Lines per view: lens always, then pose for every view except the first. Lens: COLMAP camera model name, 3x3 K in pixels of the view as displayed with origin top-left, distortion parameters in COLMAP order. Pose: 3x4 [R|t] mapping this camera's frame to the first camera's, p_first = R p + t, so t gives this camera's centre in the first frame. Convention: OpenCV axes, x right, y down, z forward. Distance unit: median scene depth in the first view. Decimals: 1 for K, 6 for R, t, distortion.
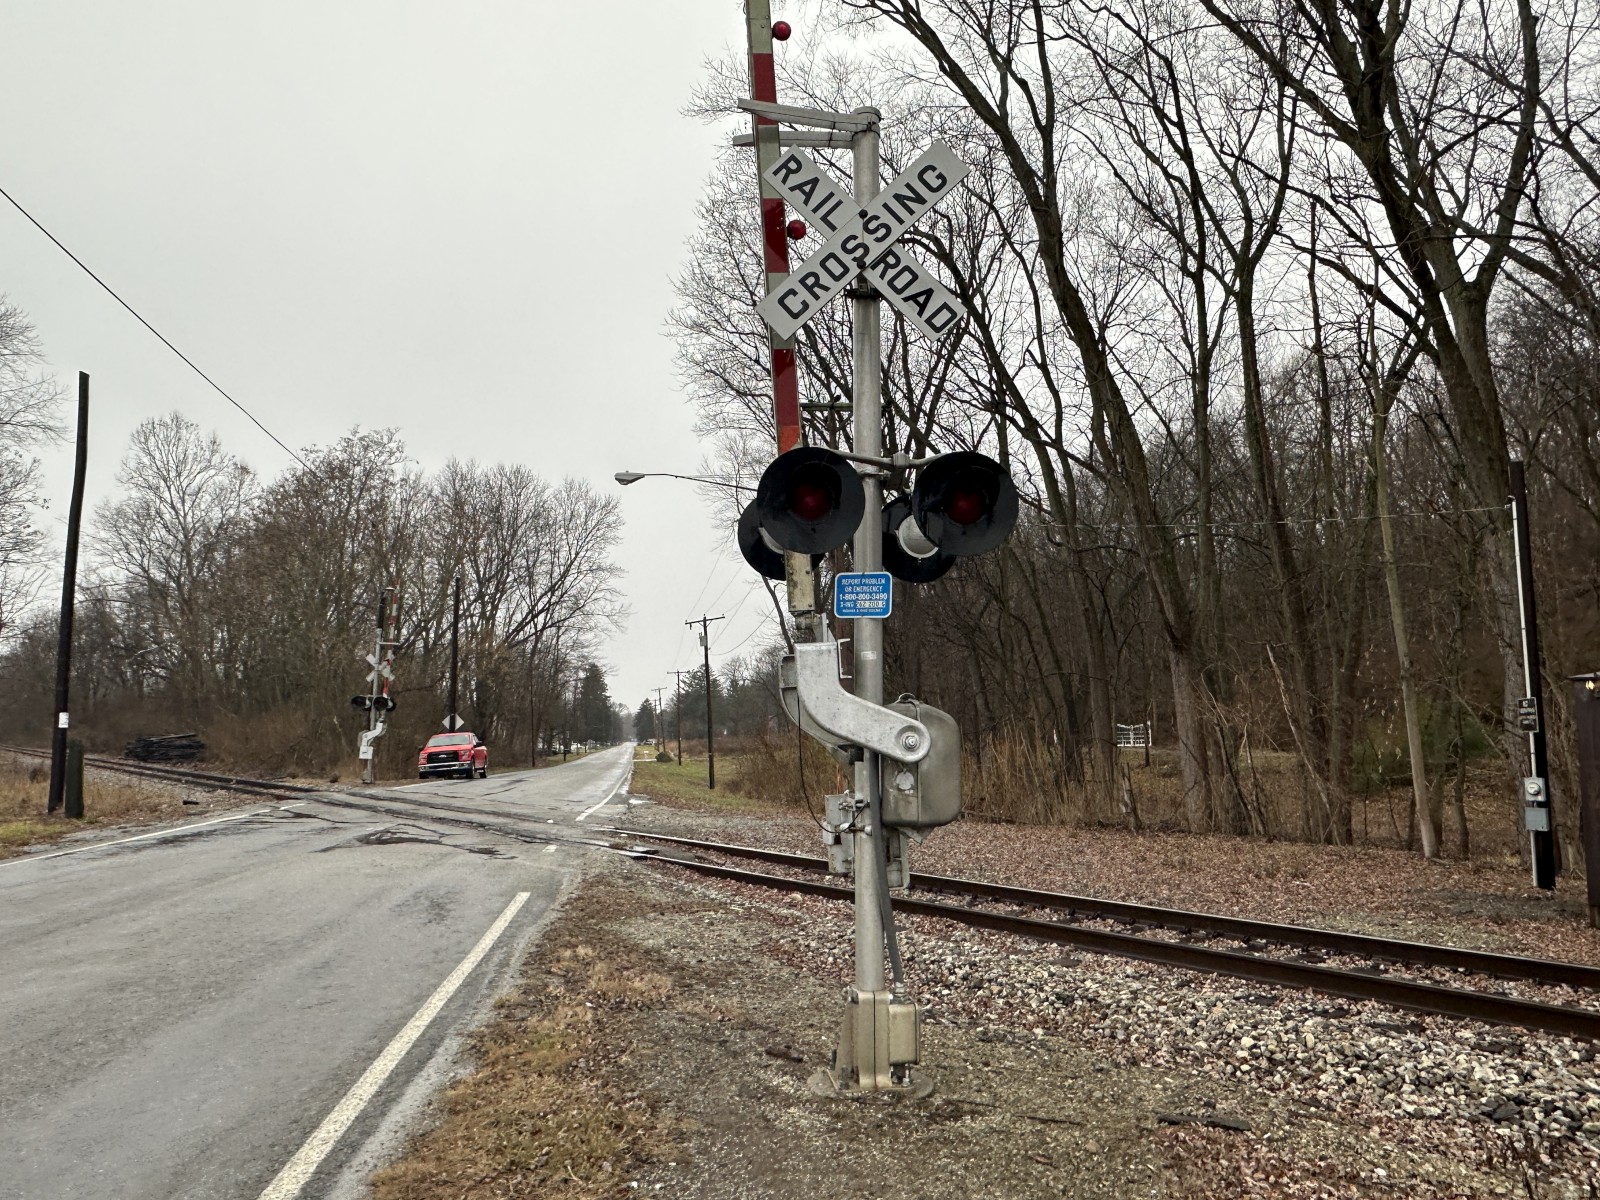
lens RADIAL K [[1072.7, 0, 798.9], [0, 1072.7, 632.5], [0, 0, 1]] dist [0.002423, 0.000839]
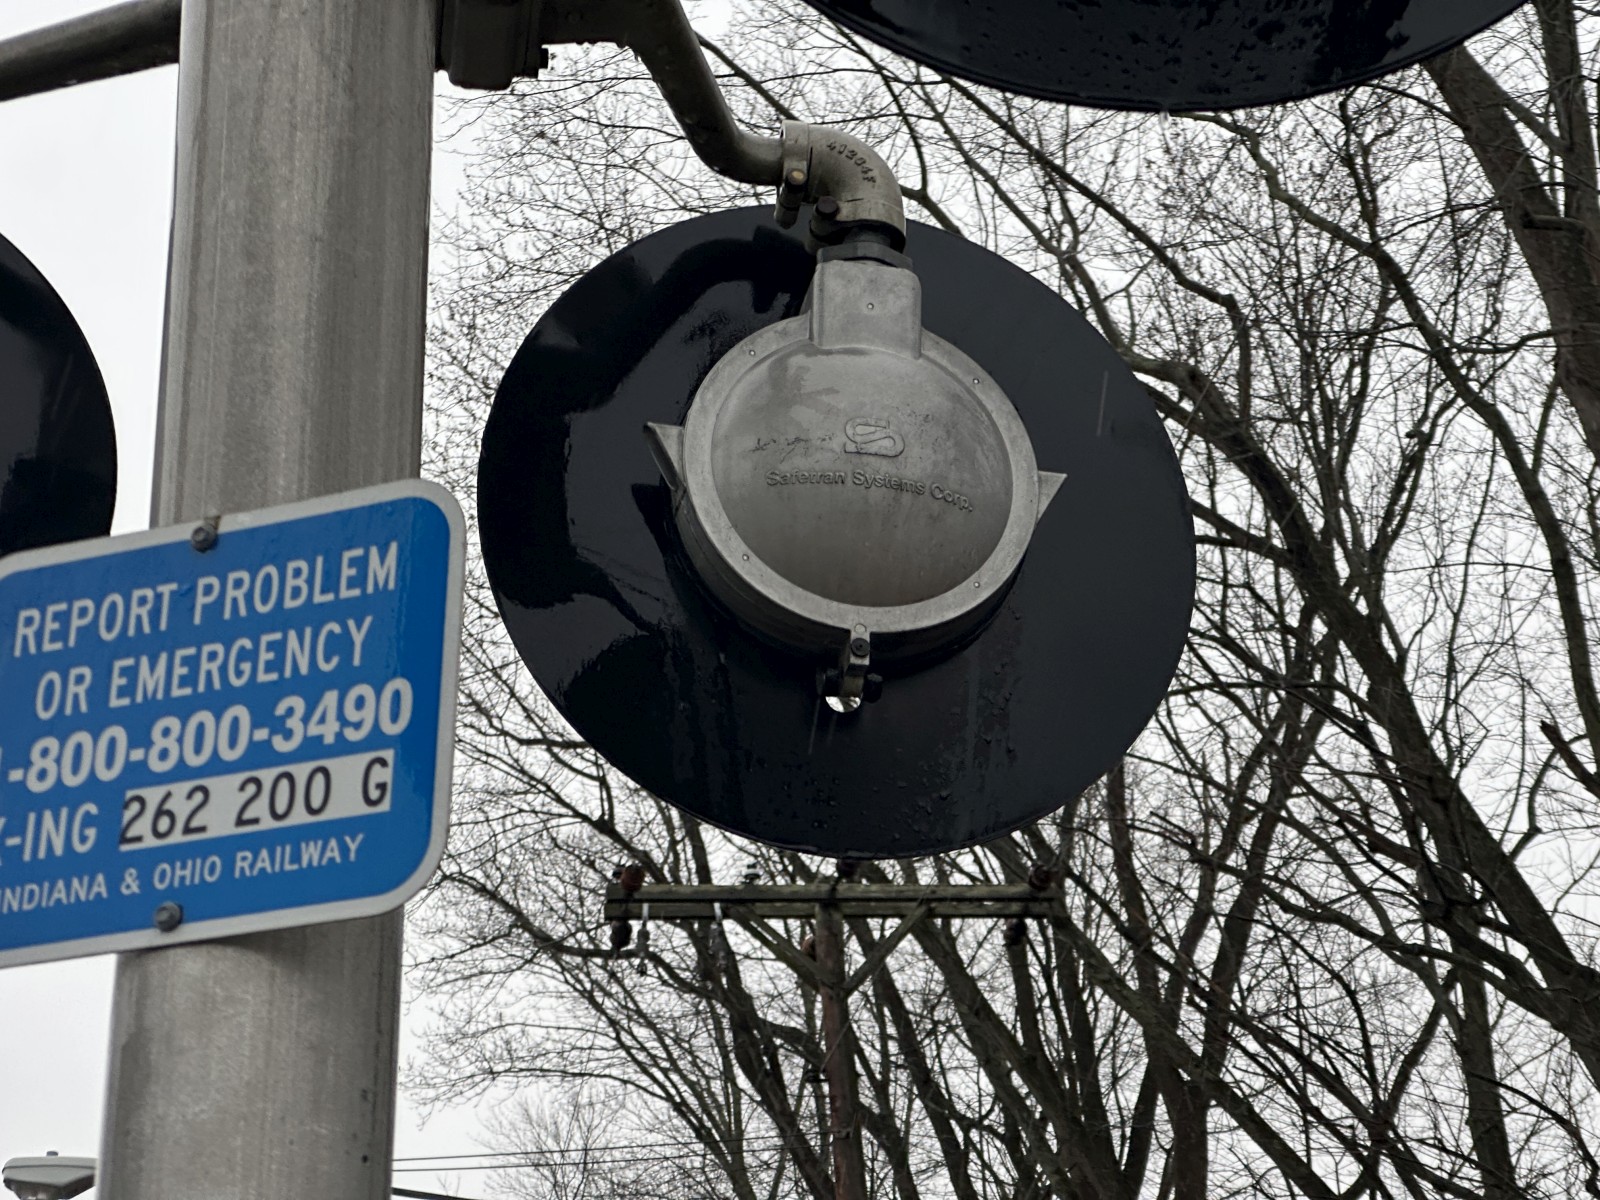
lens RADIAL K [[3477.8, 0, 800.0], [0, 3477.8, 600.0], [0, 0, 1]] dist [-0.039594, 3.981173]
pose [[0.999903, -0.013796, -0.001783, 0.030717], [0.012383, 0.941175, -0.337693, 0.016875], [0.006337, 0.337638, 0.941255, 0.181709]]
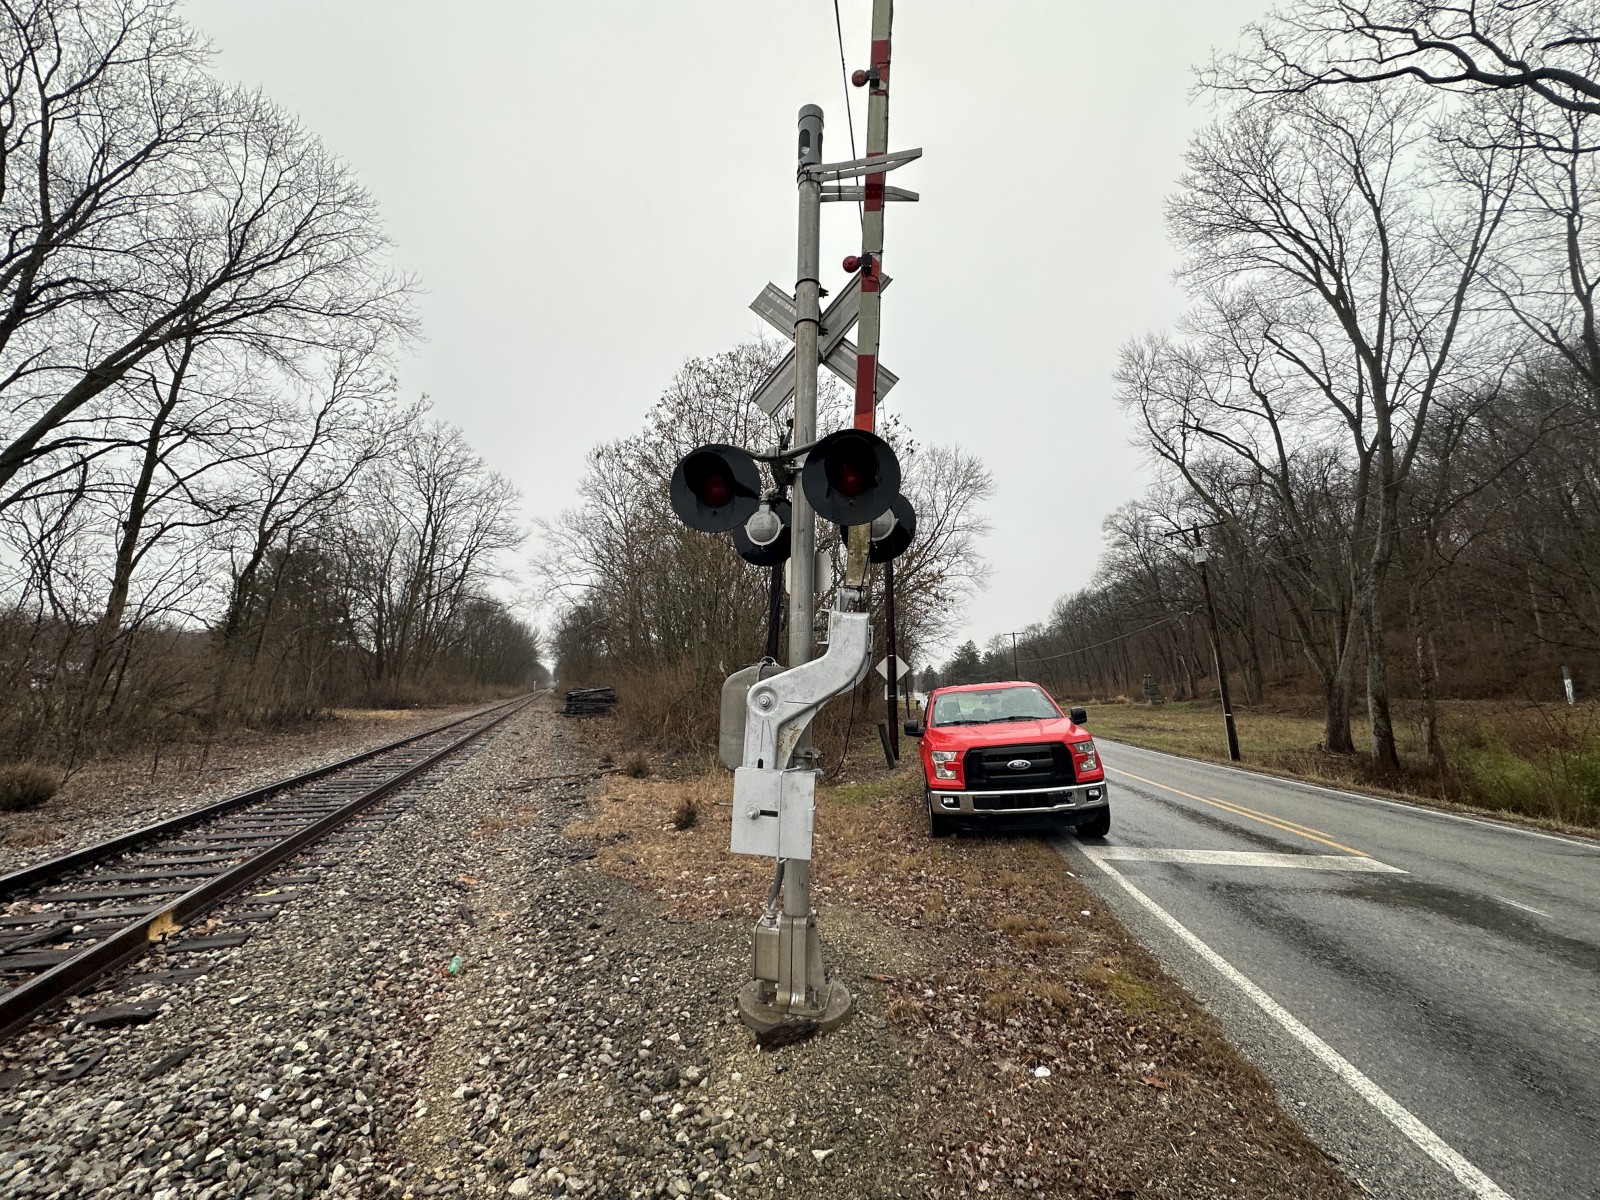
lens RADIAL K [[632.0, 0, 801.2], [0, 632.0, 601.9], [0, 0, 1]] dist [-0.005405, 0.000317]
pose [[0.948895, -0.047294, -0.312029, -0.492647], [0.034430, 0.998319, -0.046613, 0.116524], [0.313710, 0.033488, 0.948928, 1.219291]]
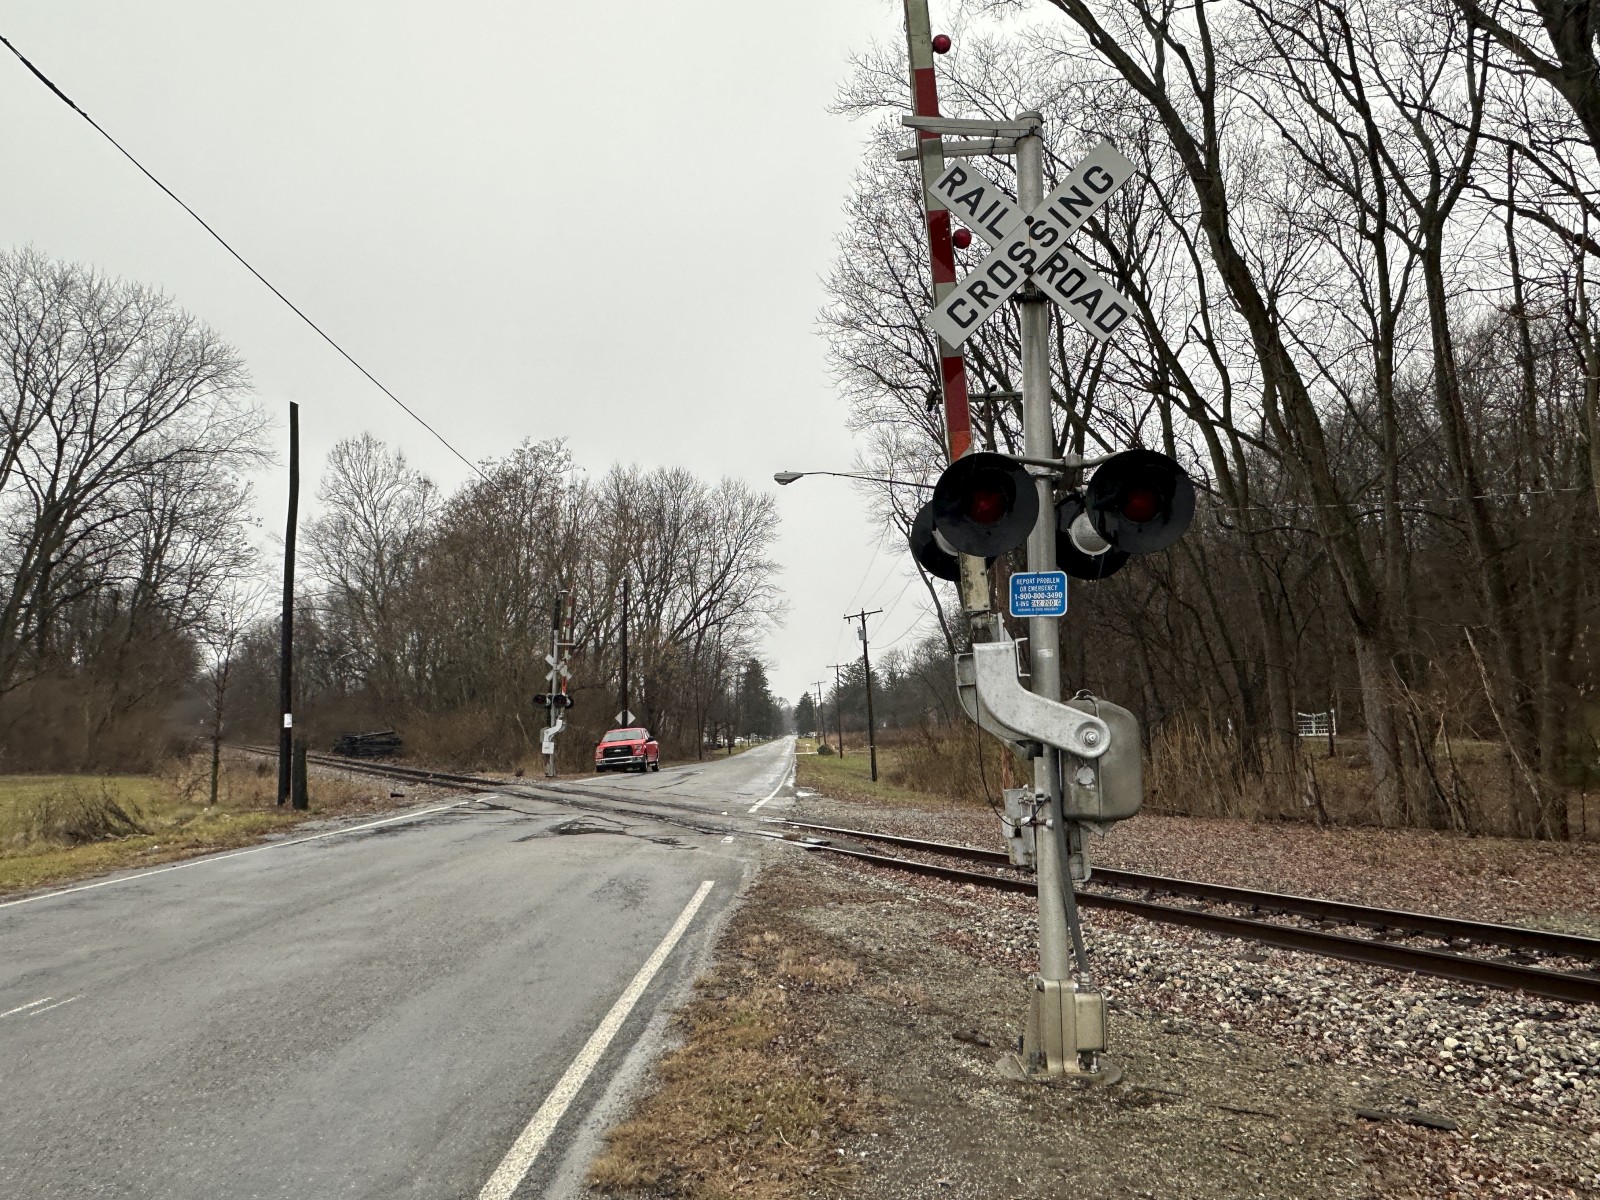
lens RADIAL K [[1072.7, 0, 798.9], [0, 1072.7, 632.5], [0, 0, 1]] dist [0.002423, 0.000839]
pose [[0.989379, -0.022178, -0.143656, -0.005199], [0.023235, 0.999714, 0.005684, -0.002517], [0.143489, -0.008961, 0.989611, -0.012251]]
